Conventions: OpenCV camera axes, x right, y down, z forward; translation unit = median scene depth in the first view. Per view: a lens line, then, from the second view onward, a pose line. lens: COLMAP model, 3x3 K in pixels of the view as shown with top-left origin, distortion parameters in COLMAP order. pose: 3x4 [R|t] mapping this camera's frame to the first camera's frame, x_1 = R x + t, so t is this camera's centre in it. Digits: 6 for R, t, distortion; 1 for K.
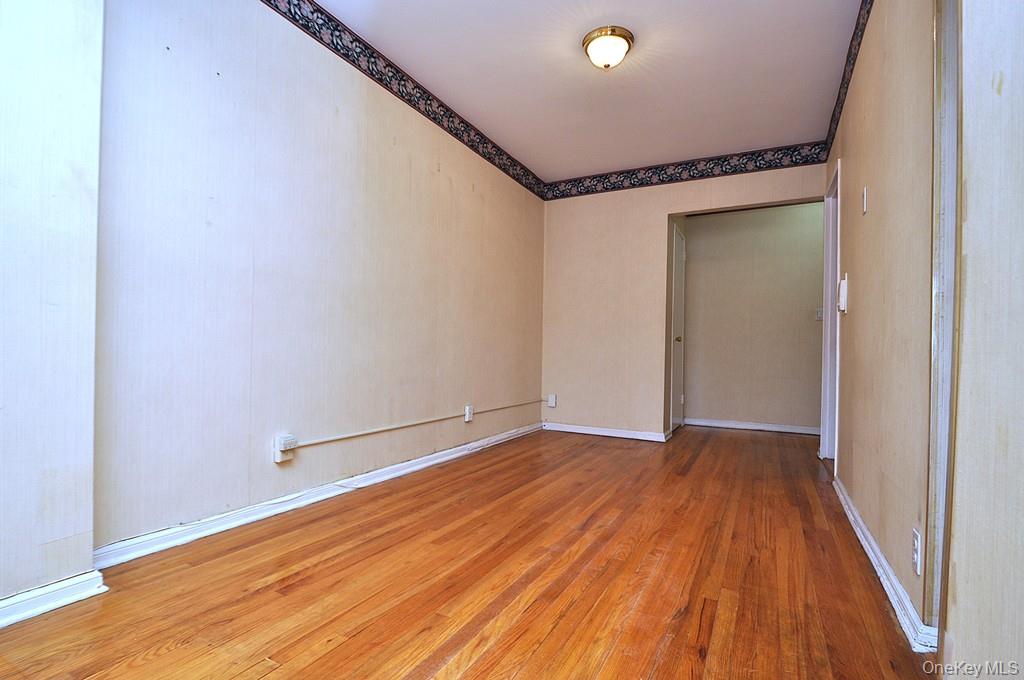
lens RADIAL K [[483.1, 0, 514.4], [0, 483.1, 344.0], [0, 0, 1]] dist [0.000946, -0.007381]
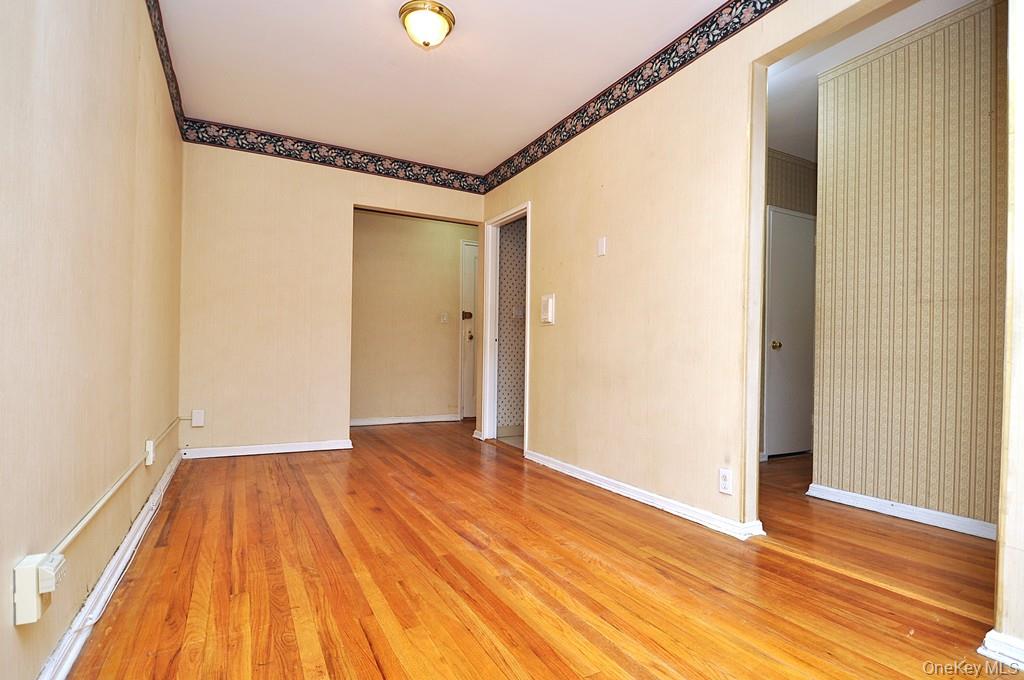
lens RADIAL K [[502.7, 0, 510.2], [0, 502.7, 342.4], [0, 0, 1]] dist [0.001795, -0.002035]
pose [[0.571847, 0.008116, 0.820320, -0.540798], [-0.020017, 0.999791, 0.004062, -0.019837], [-0.820116, -0.018744, 0.571890, 0.339726]]
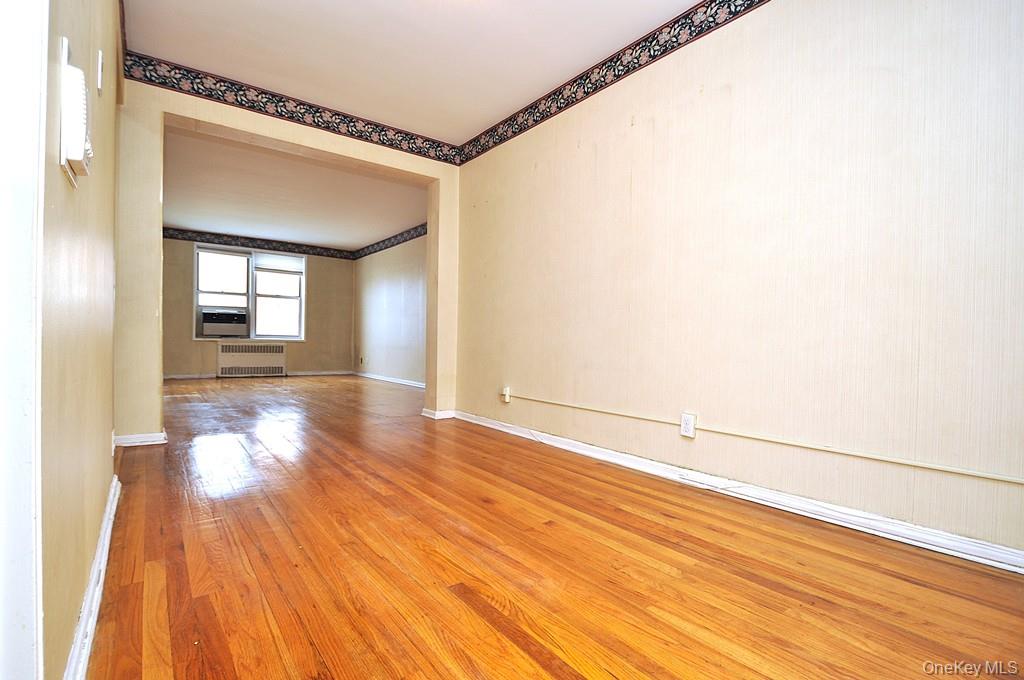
lens RADIAL K [[483.1, 0, 513.1], [0, 483.1, 344.8], [0, 0, 1]] dist [0.000946, -0.007381]
pose [[-0.432260, -0.019367, -0.901541, 0.933689], [-0.008307, 0.999812, -0.017495, 0.063035], [0.901711, -0.000073, -0.432339, 1.572902]]
